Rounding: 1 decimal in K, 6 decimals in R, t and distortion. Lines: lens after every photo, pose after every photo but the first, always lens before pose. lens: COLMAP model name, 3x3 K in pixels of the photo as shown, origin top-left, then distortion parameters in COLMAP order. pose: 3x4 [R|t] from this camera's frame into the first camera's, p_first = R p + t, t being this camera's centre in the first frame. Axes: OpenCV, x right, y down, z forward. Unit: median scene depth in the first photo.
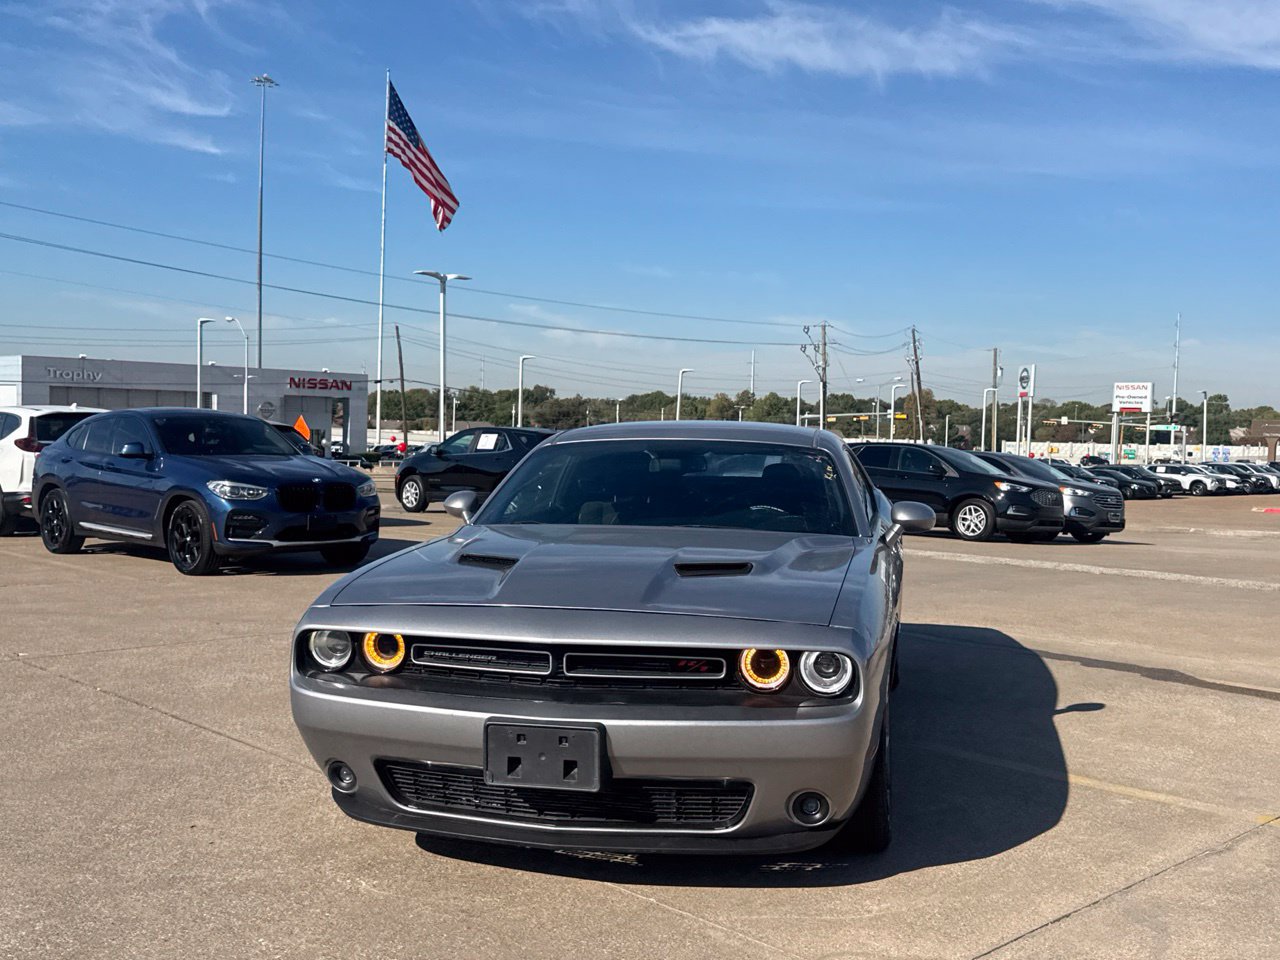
lens RADIAL K [[1284.4, 0, 632.0], [0, 1284.4, 479.6], [0, 0, 1]] dist [0.200000, -0.461244]
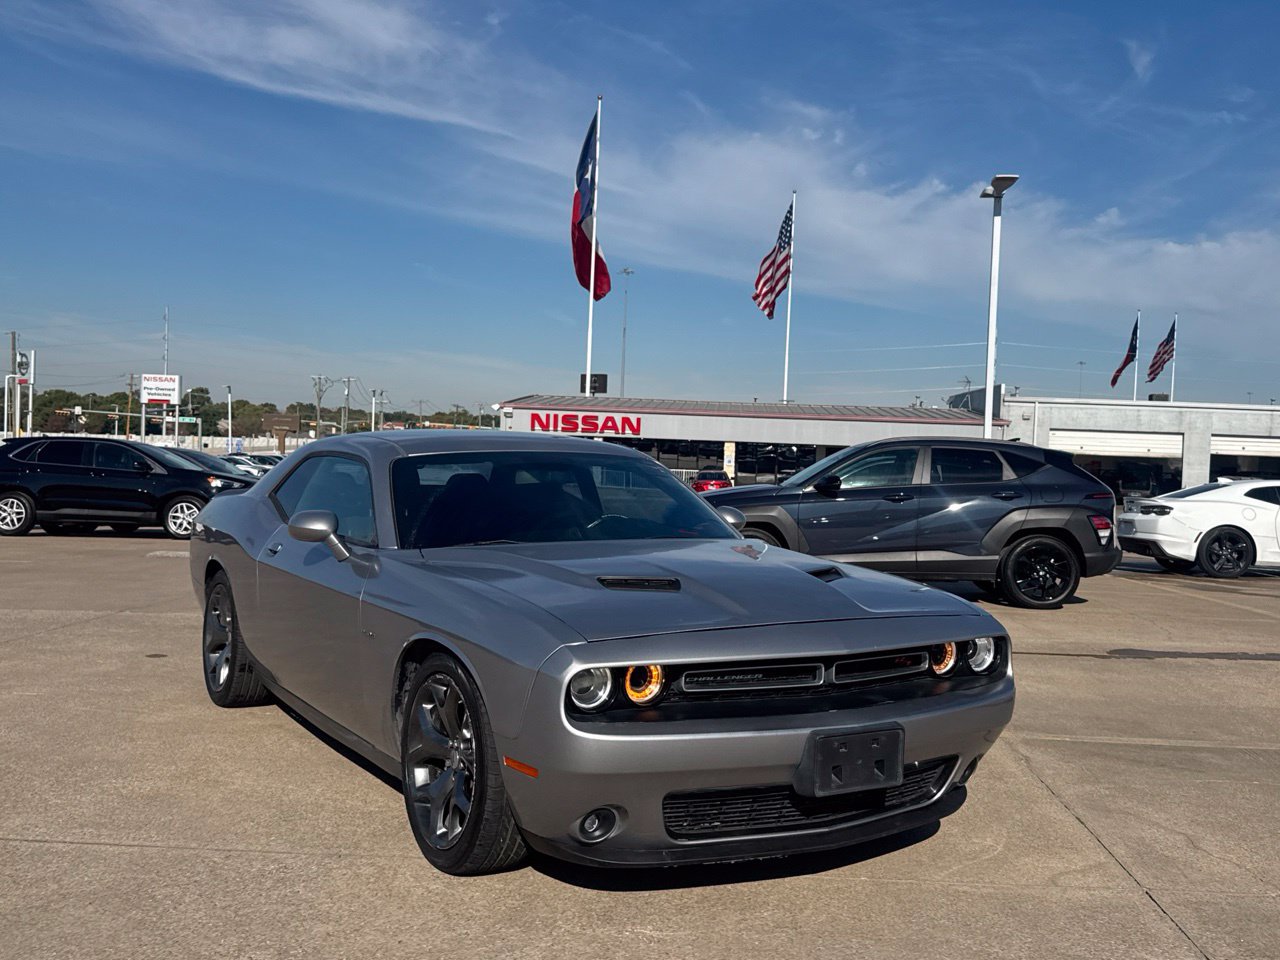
lens RADIAL K [[1284.4, 0, 632.0], [0, 1284.4, 479.6], [0, 0, 1]] dist [0.200000, -0.461244]
pose [[0.744467, -0.018605, 0.667400, -0.452065], [0.013868, 0.999827, 0.012402, -0.016262], [-0.667516, 0.000022, 0.744596, 0.162310]]
